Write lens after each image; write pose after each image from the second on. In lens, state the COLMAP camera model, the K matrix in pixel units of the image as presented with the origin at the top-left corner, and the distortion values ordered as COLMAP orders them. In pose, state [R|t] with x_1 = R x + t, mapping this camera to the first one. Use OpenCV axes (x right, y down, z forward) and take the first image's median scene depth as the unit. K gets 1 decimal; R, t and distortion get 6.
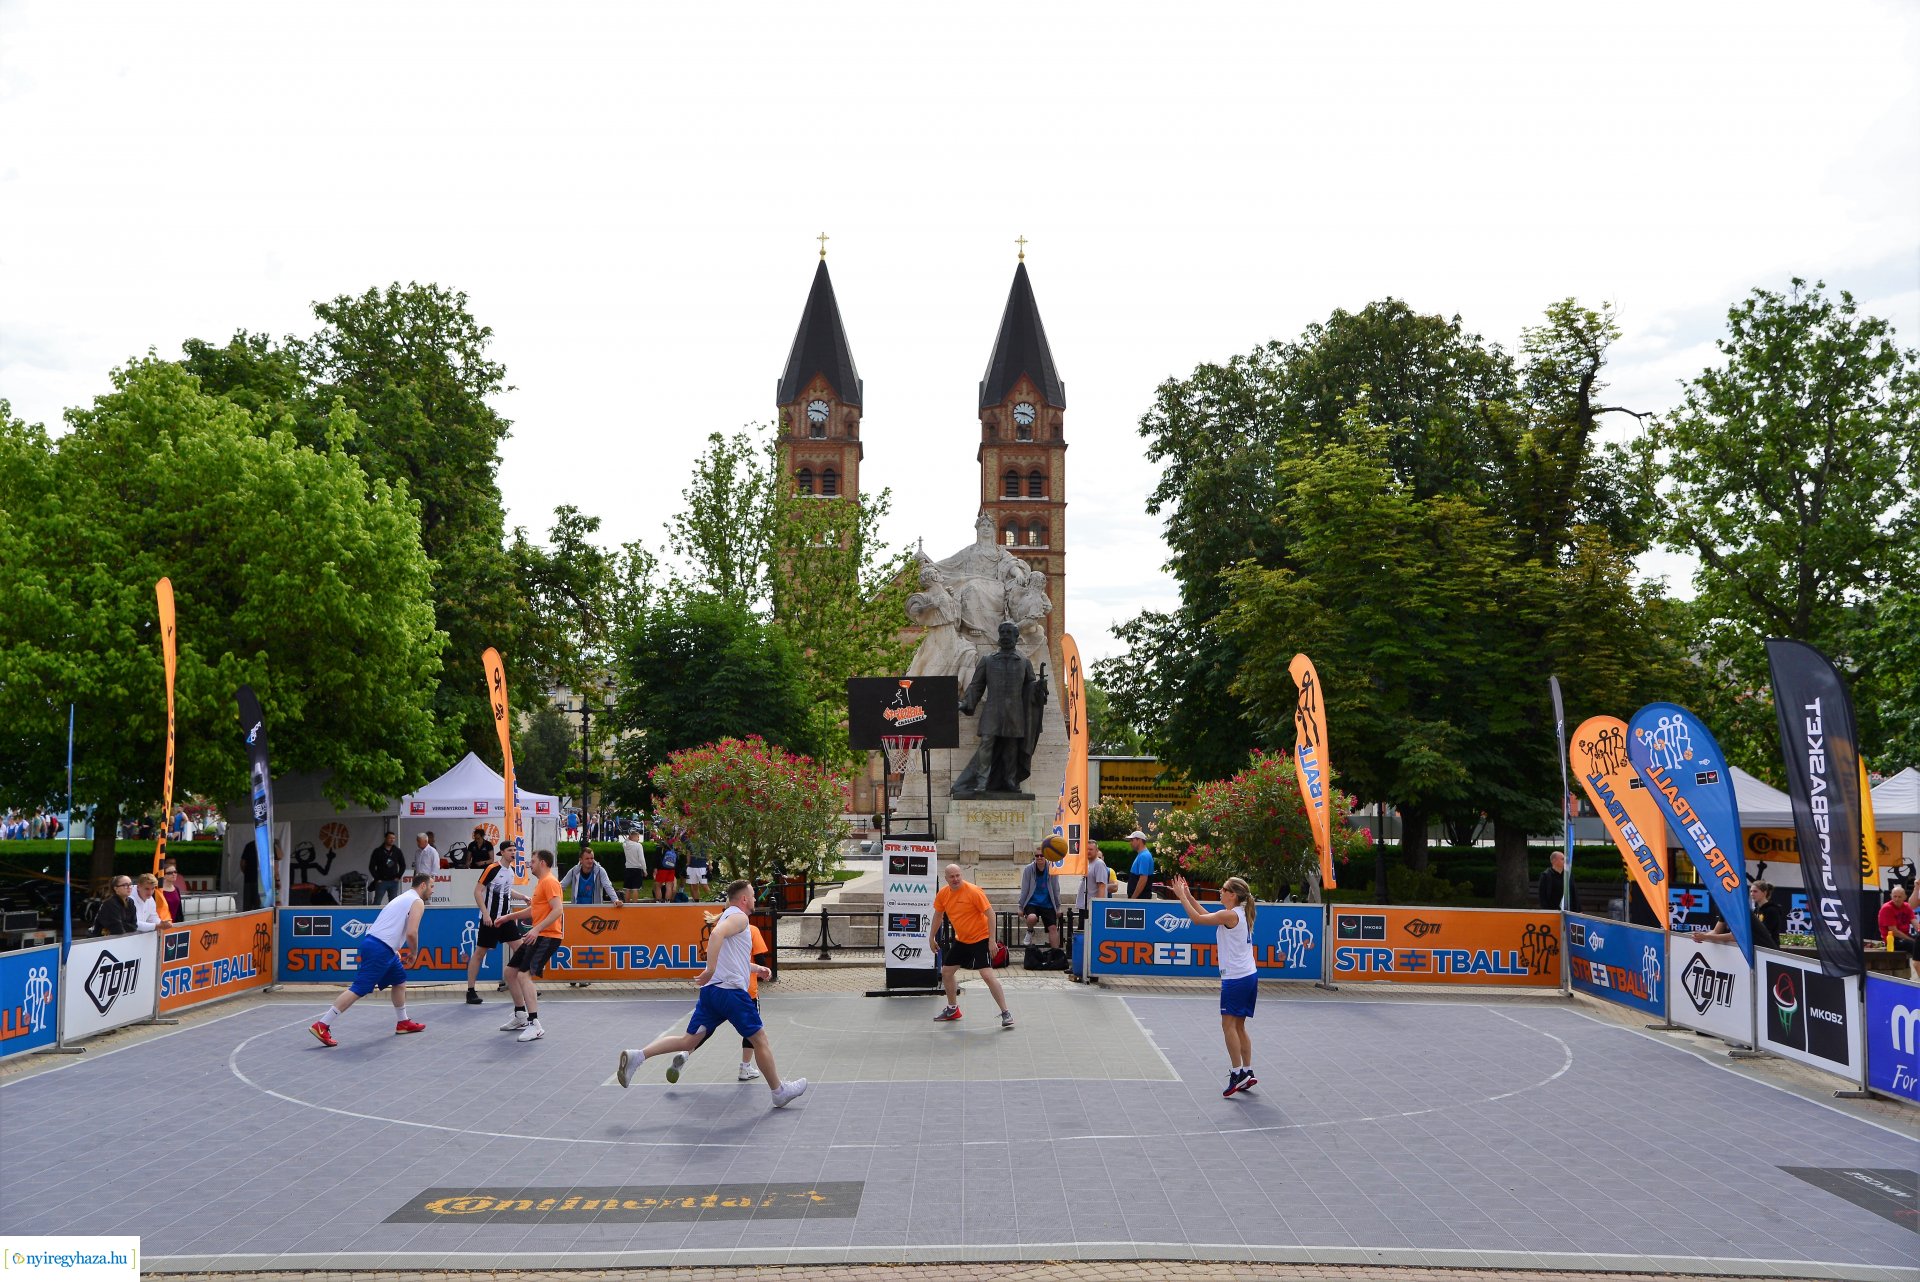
lens RADIAL K [[1589.4, 0, 967.1], [0, 1589.4, 678.3], [0, 0, 1]] dist [-0.065837, 0.194706]
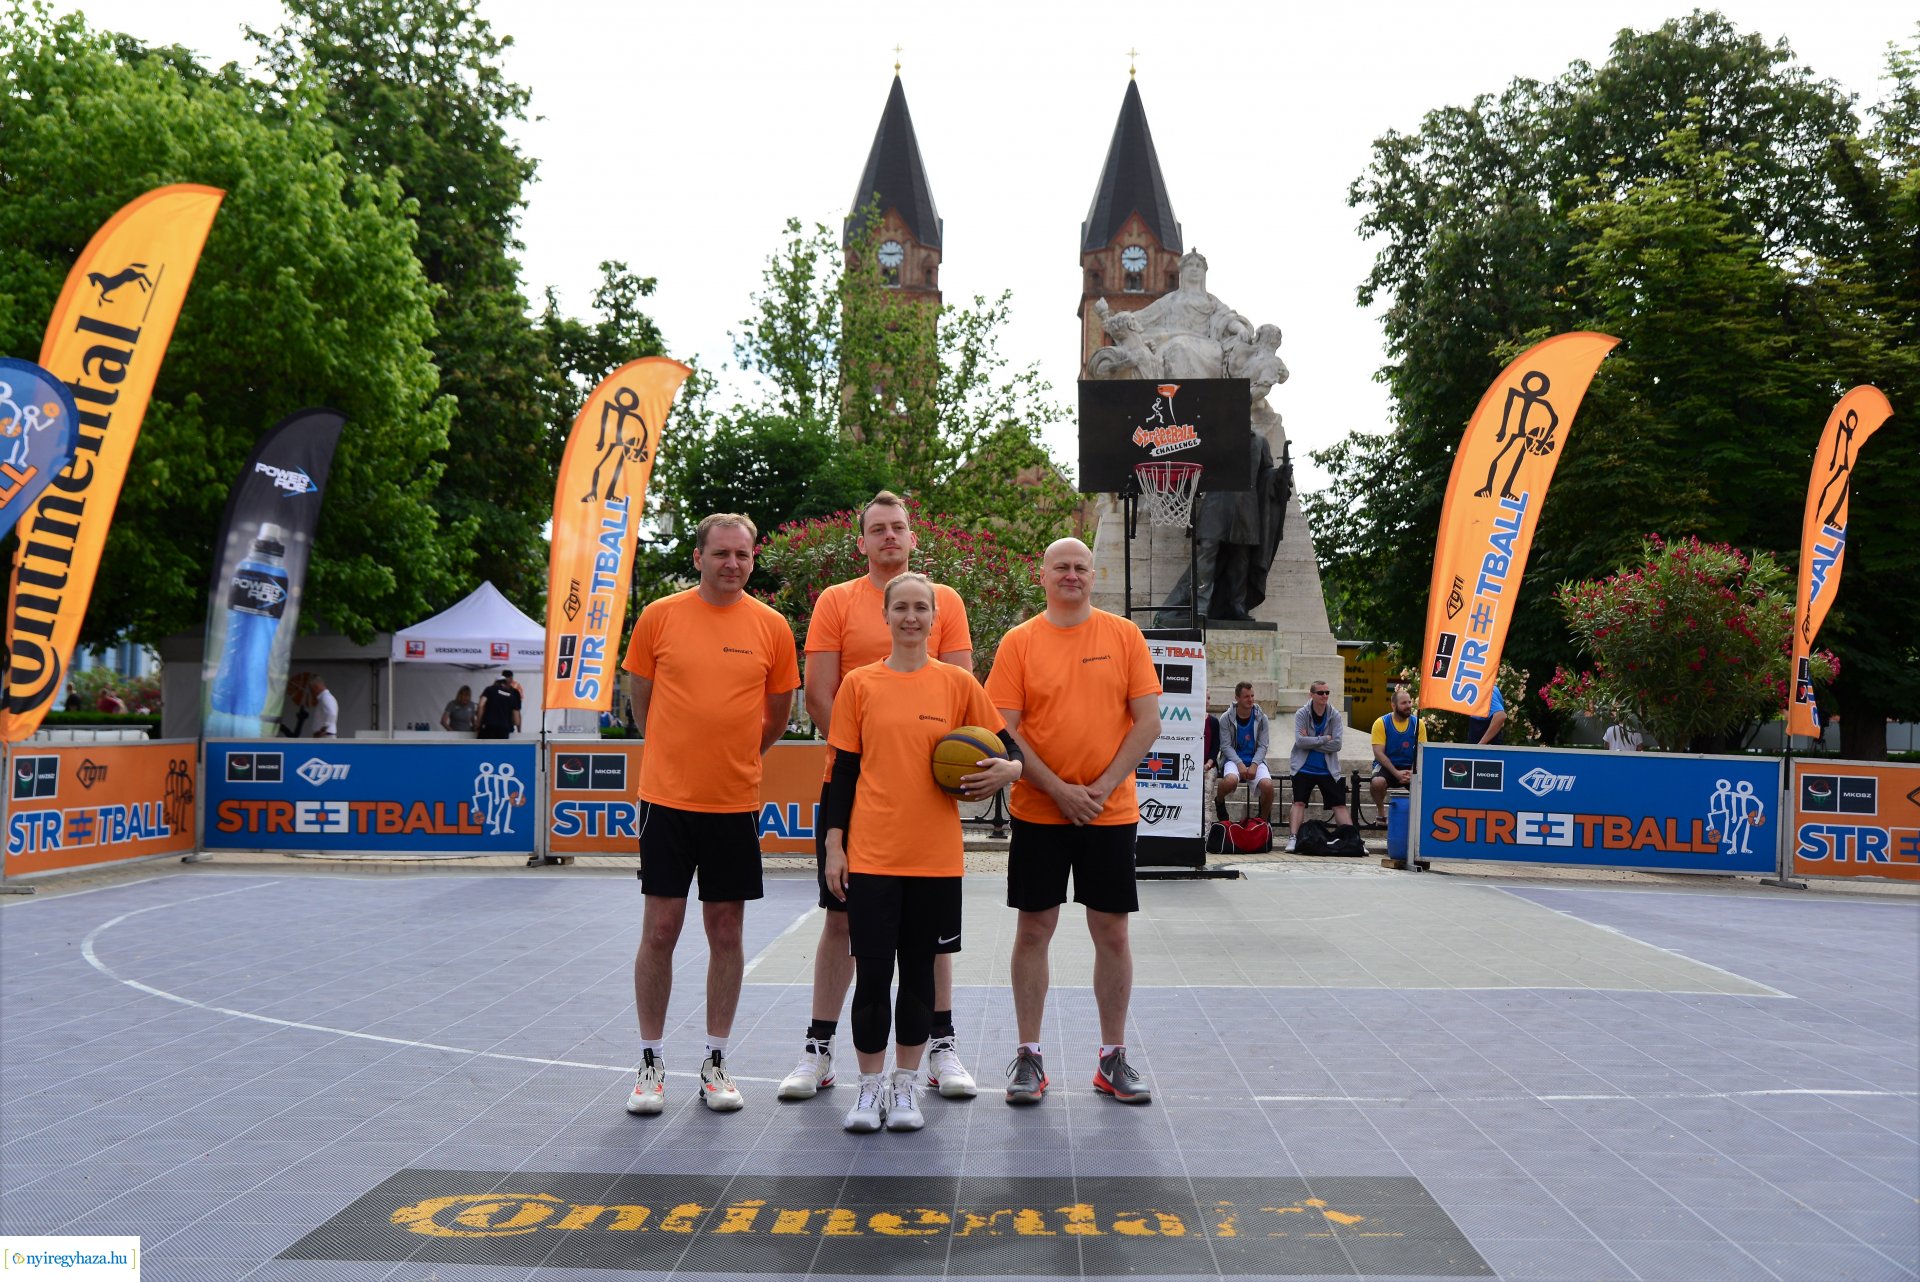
lens RADIAL K [[1821.3, 0, 986.8], [0, 1821.3, 642.8], [0, 0, 1]] dist [-0.042073, 0.157645]
pose [[0.999351, 0.013623, -0.033334, -0.046887], [-0.012545, 0.999398, 0.032351, 0.045105], [0.033755, -0.031912, 0.998921, 0.144764]]
